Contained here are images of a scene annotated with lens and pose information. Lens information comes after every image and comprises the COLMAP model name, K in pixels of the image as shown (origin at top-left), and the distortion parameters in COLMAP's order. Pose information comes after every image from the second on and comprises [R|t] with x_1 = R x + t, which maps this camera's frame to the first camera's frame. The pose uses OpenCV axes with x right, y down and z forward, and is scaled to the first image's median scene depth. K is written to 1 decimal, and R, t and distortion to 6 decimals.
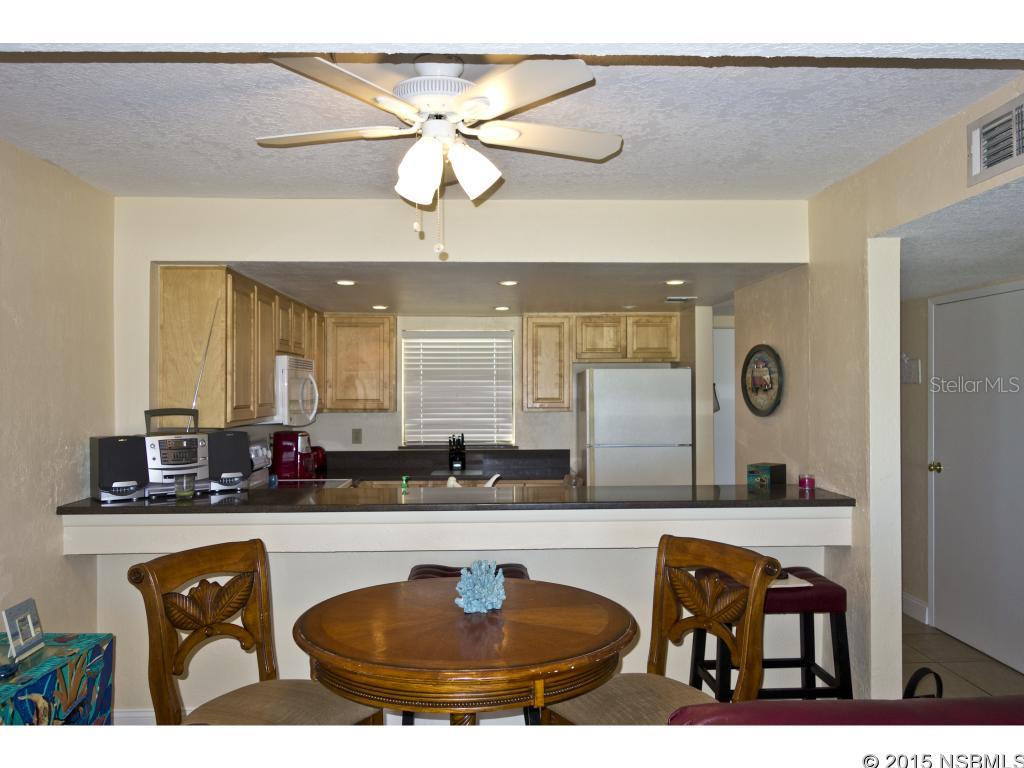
lens RADIAL K [[804.9, 0, 512.0], [0, 804.9, 384.0], [0, 0, 1]] dist [0.002344, -0.002059]
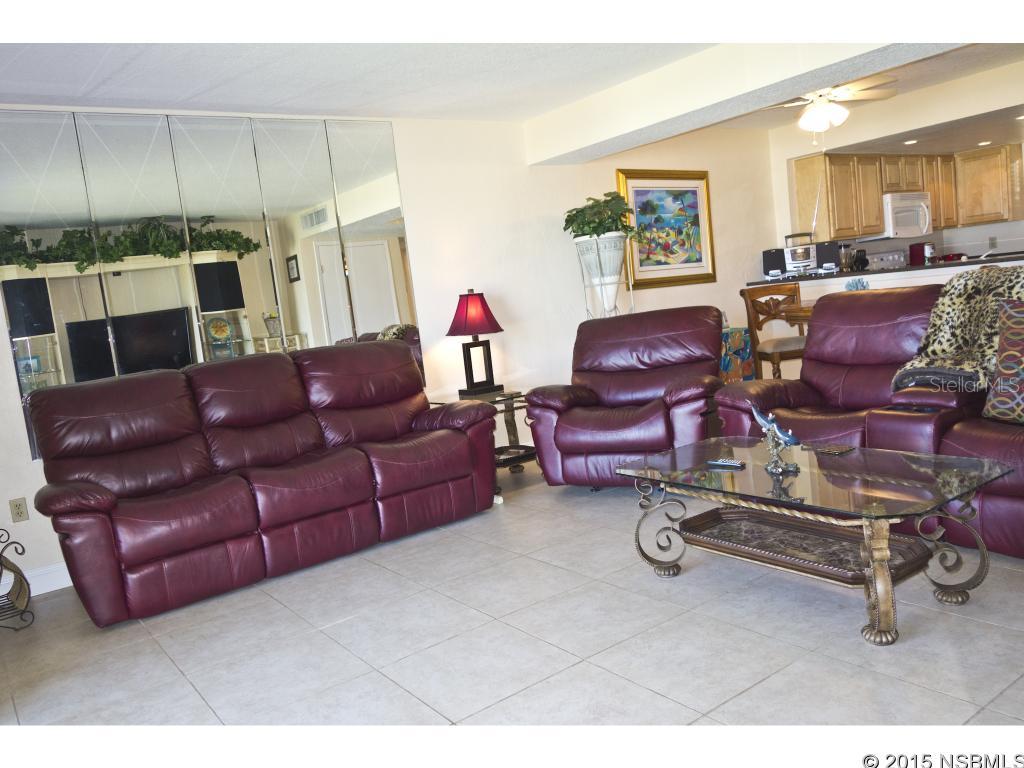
lens RADIAL K [[804.9, 0, 512.0], [0, 804.9, 384.0], [0, 0, 1]] dist [0.002344, -0.002059]
pose [[0.558244, 0.032167, -0.829053, 0.712582], [0.119234, 0.985765, 0.118534, 0.064697], [0.821065, -0.165022, 0.546462, -0.616642]]
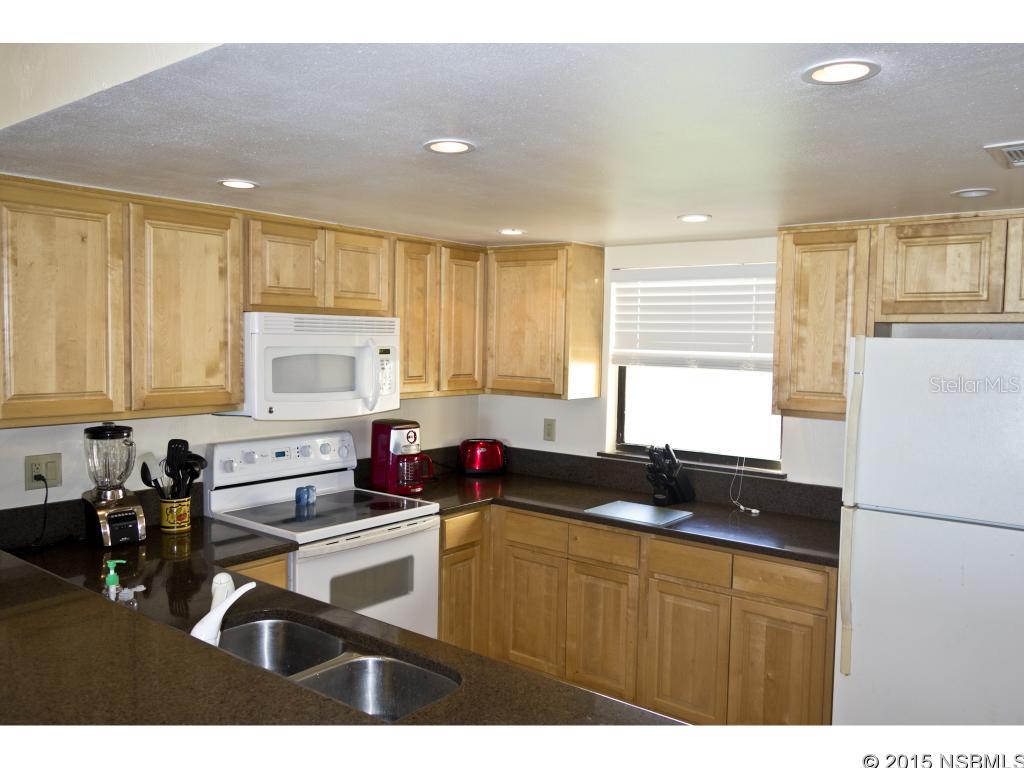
lens RADIAL K [[804.9, 0, 512.0], [0, 804.9, 384.0], [0, 0, 1]] dist [0.002344, -0.002059]
pose [[0.764825, 0.054776, -0.641905, 0.325097], [-0.016231, 0.997701, 0.065798, -0.026325], [0.644034, -0.039905, 0.763956, 0.708484]]
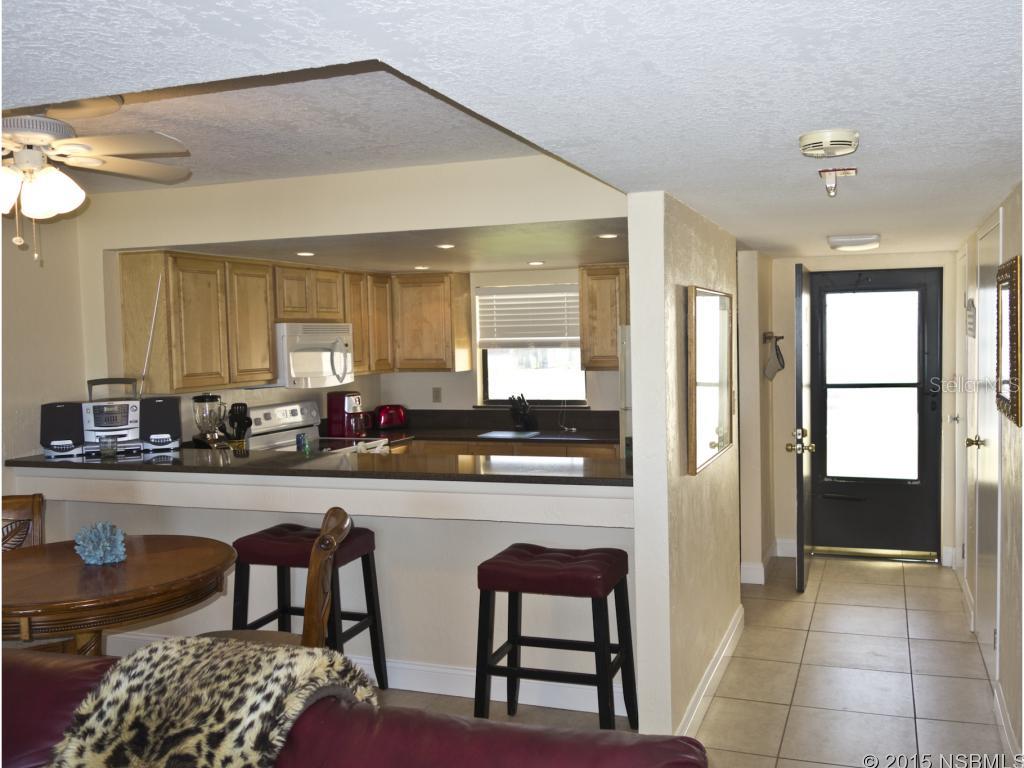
lens RADIAL K [[909.6, 0, 581.5], [0, 909.6, 381.4], [0, 0, 1]] dist [0.005831, 0.003267]
pose [[0.938449, 0.002068, -0.345412, 0.558138], [0.020165, 0.997949, 0.060761, -0.026109], [0.344829, -0.063986, 0.936482, 0.004423]]
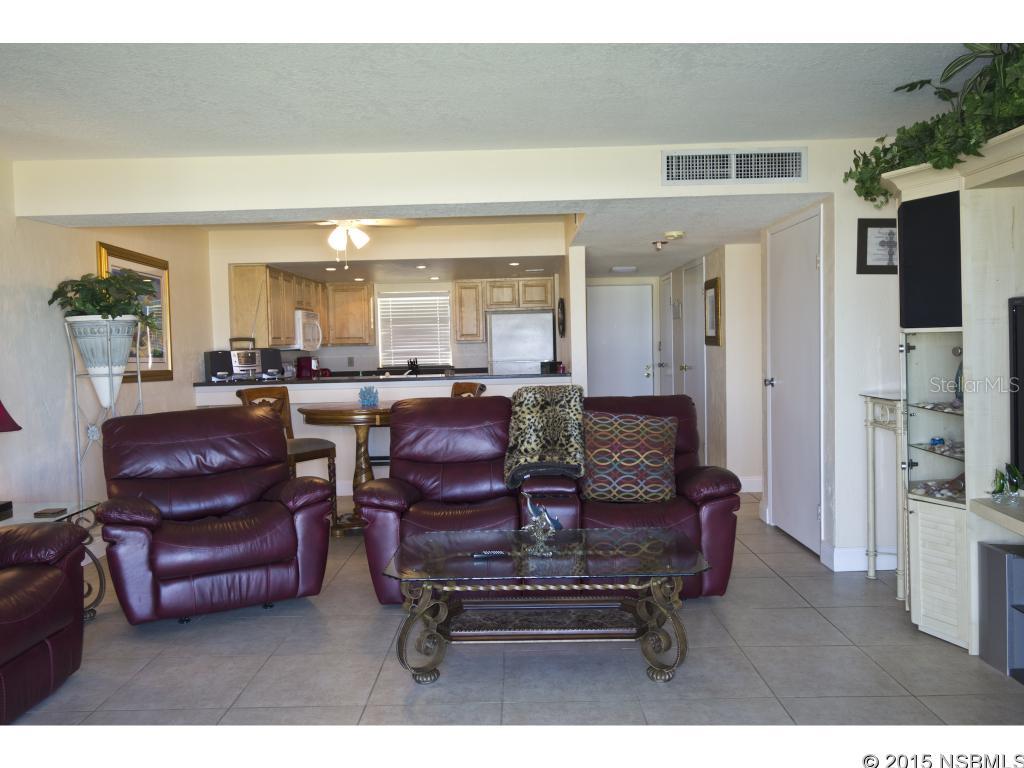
lens RADIAL K [[804.9, 0, 512.0], [0, 804.9, 384.0], [0, 0, 1]] dist [0.002344, -0.002059]
pose [[0.998917, -0.018587, -0.042658, 0.281602], [0.021035, 0.998114, 0.057679, 0.037226], [0.041506, -0.058514, 0.997423, -0.829646]]
